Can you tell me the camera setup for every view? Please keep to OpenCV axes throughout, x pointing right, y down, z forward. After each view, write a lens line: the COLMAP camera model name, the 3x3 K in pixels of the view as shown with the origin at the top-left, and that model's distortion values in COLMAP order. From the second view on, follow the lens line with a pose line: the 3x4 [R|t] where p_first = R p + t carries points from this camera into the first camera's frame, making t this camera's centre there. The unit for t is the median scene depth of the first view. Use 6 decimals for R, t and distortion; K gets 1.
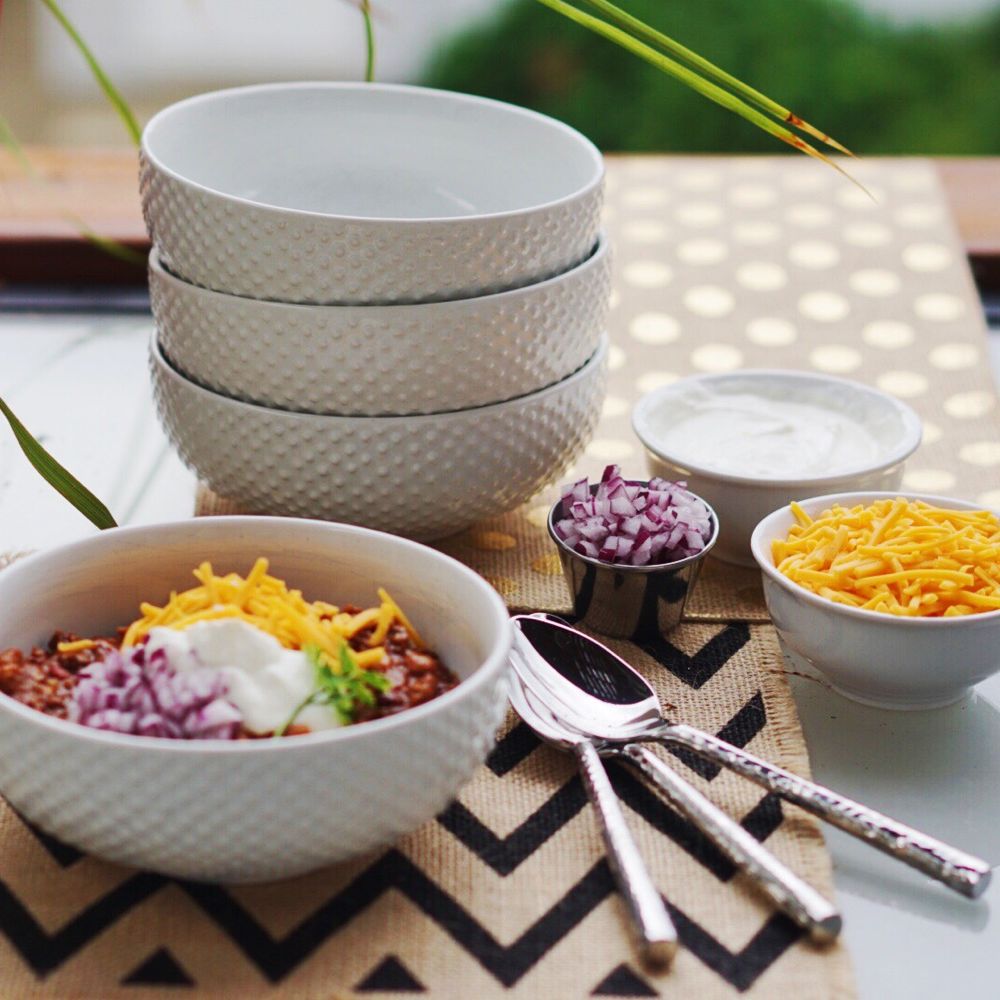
lens RADIAL K [[3771.9, 0, 500.0], [0, 3771.9, 500.0], [0, 0, 1]] dist [-0.721971, 1.962040]
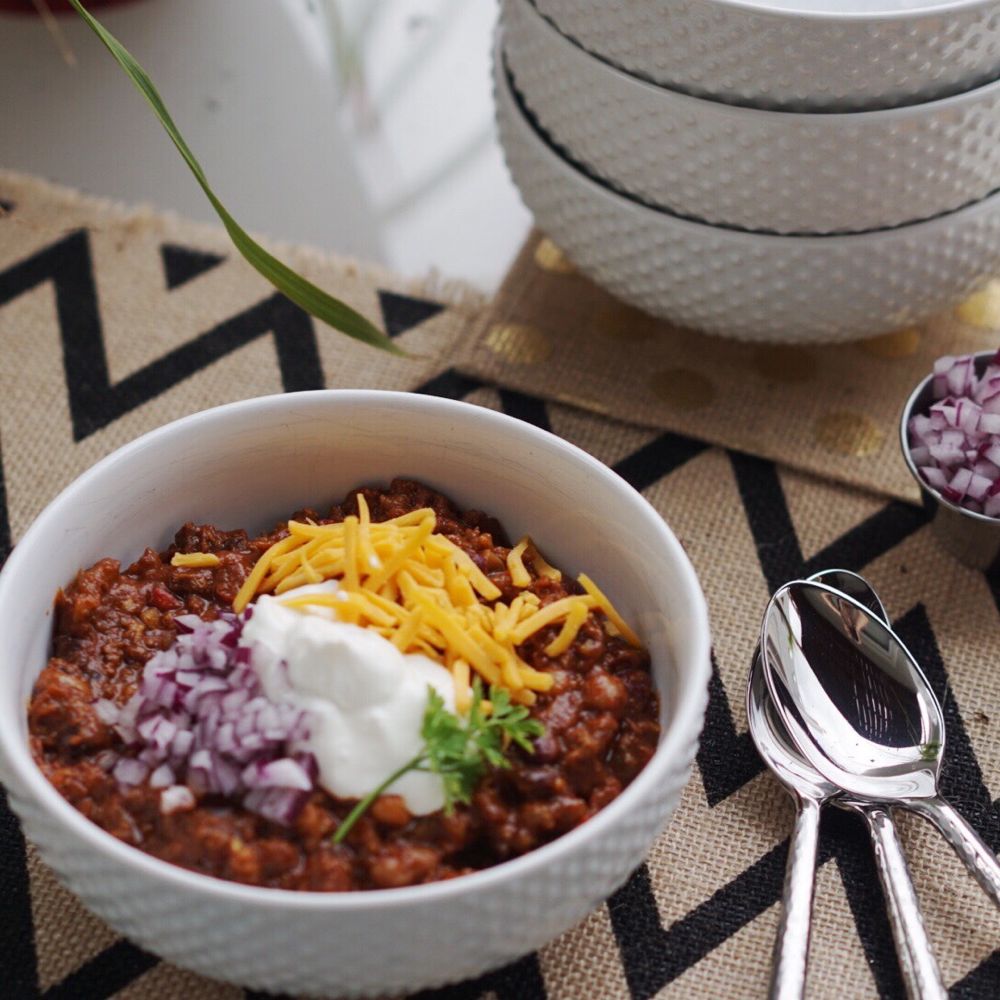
lens RADIAL K [[3771.9, 0, 500.0], [0, 3771.9, 500.0], [0, 0, 1]] dist [-0.721971, 1.962040]
pose [[0.940766, 0.232917, -0.246391, 0.127855], [-0.121469, 0.909990, 0.396439, -0.271026], [0.316550, -0.343027, 0.884380, 0.301952]]
